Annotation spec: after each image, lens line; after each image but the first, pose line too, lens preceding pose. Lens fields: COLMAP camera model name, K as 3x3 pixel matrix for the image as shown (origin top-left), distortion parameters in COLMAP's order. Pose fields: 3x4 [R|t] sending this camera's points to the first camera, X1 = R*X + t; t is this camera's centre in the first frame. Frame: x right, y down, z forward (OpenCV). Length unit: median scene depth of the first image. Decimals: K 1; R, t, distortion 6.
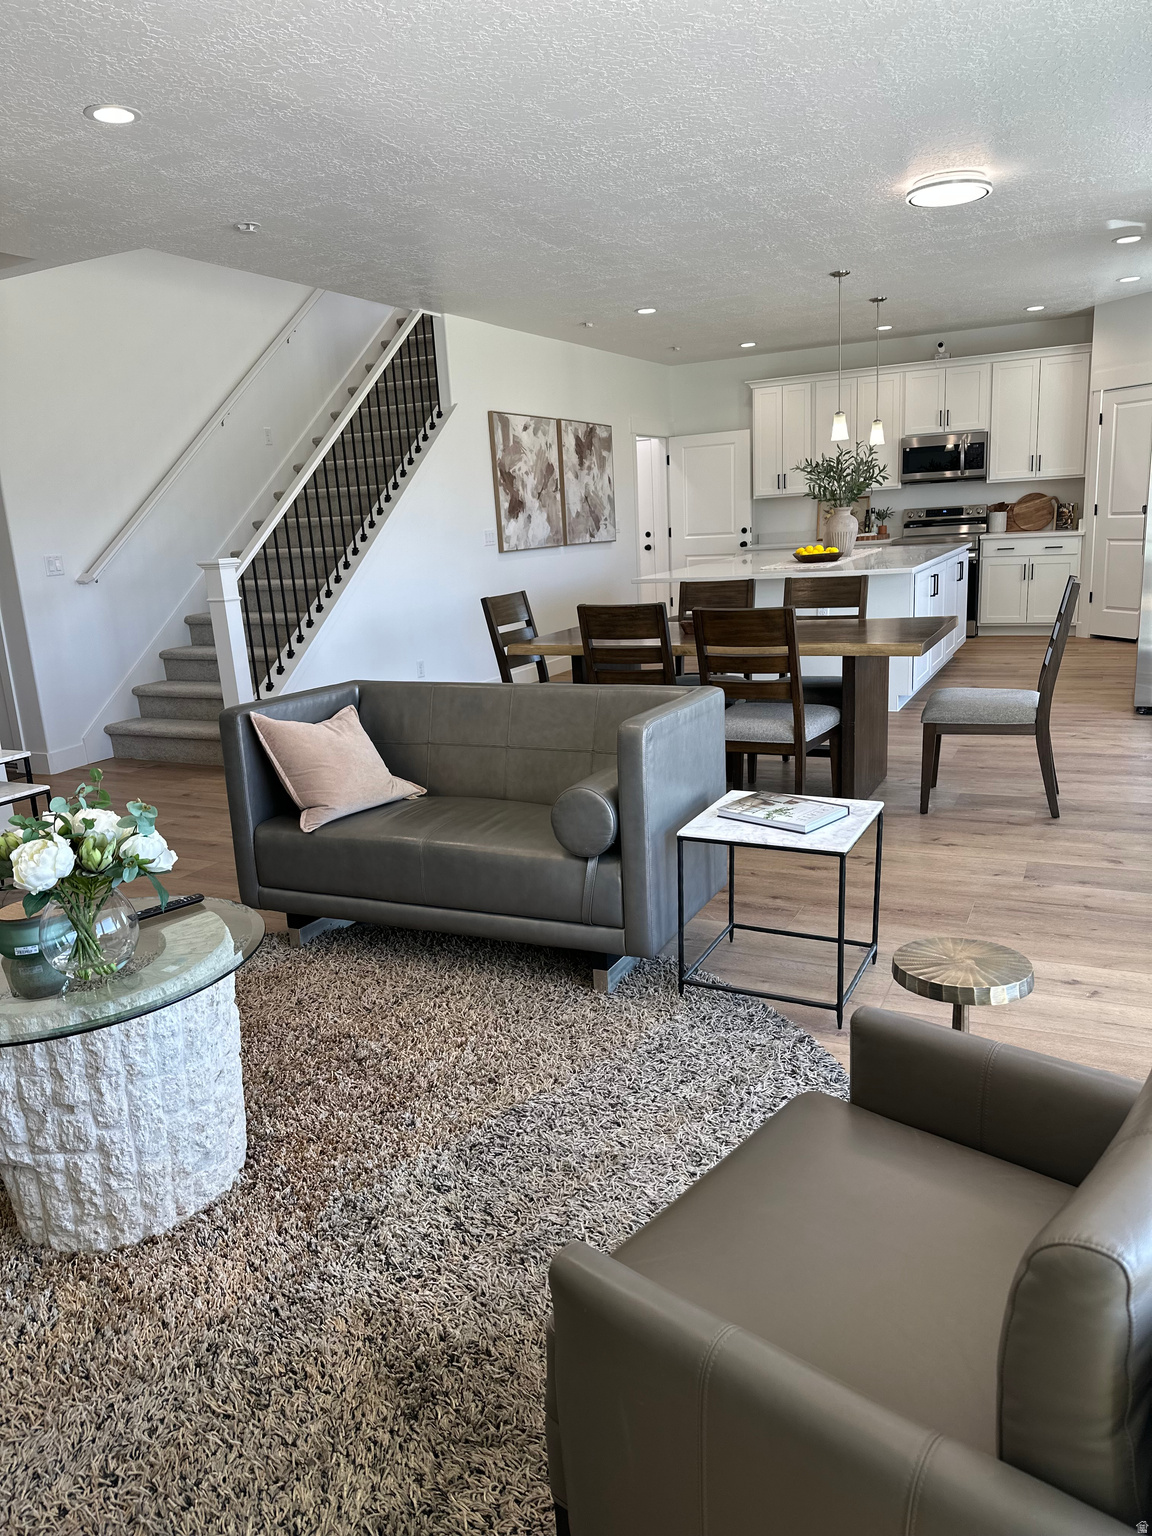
lens RADIAL K [[1083.6, 0, 576.0], [0, 1083.6, 768.0], [0, 0, 1]] dist [0.164287, -0.282882]
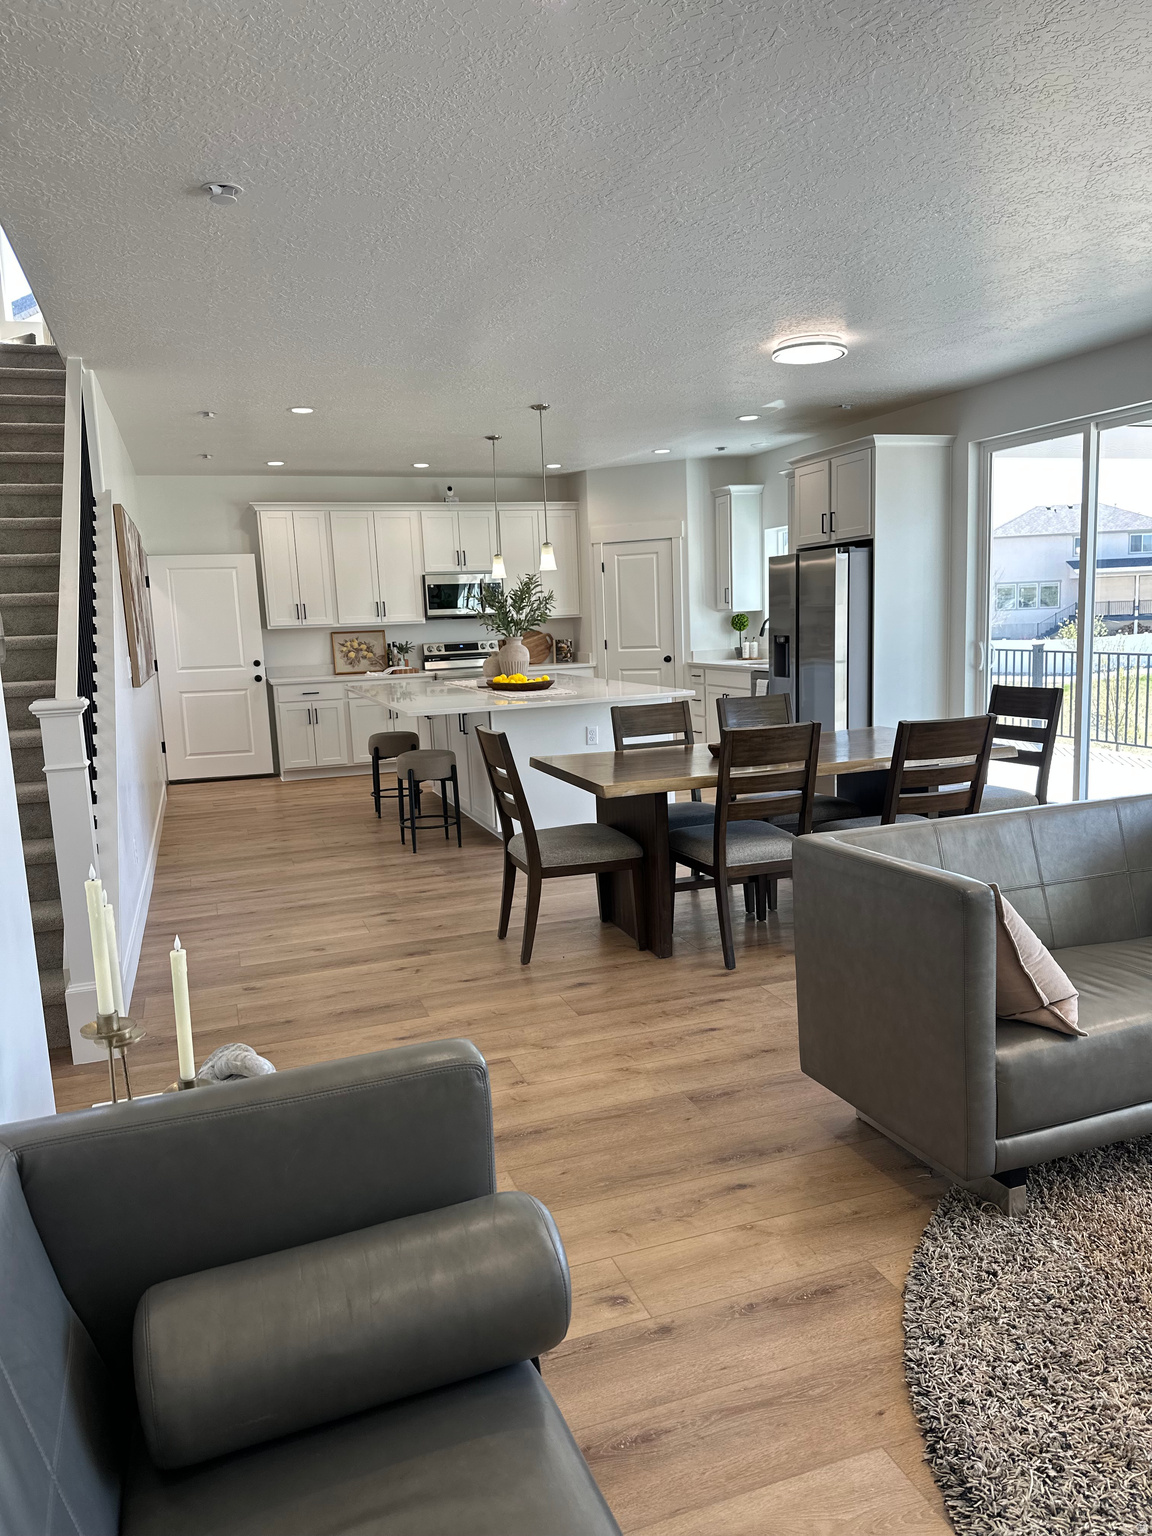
lens RADIAL K [[1083.6, 0, 576.0], [0, 1083.6, 768.0], [0, 0, 1]] dist [0.164287, -0.282882]
pose [[0.711533, -0.075500, 0.698584, -0.325232], [0.163984, 0.984599, -0.060612, -0.041618], [-0.683249, 0.157684, 0.712956, 0.226259]]
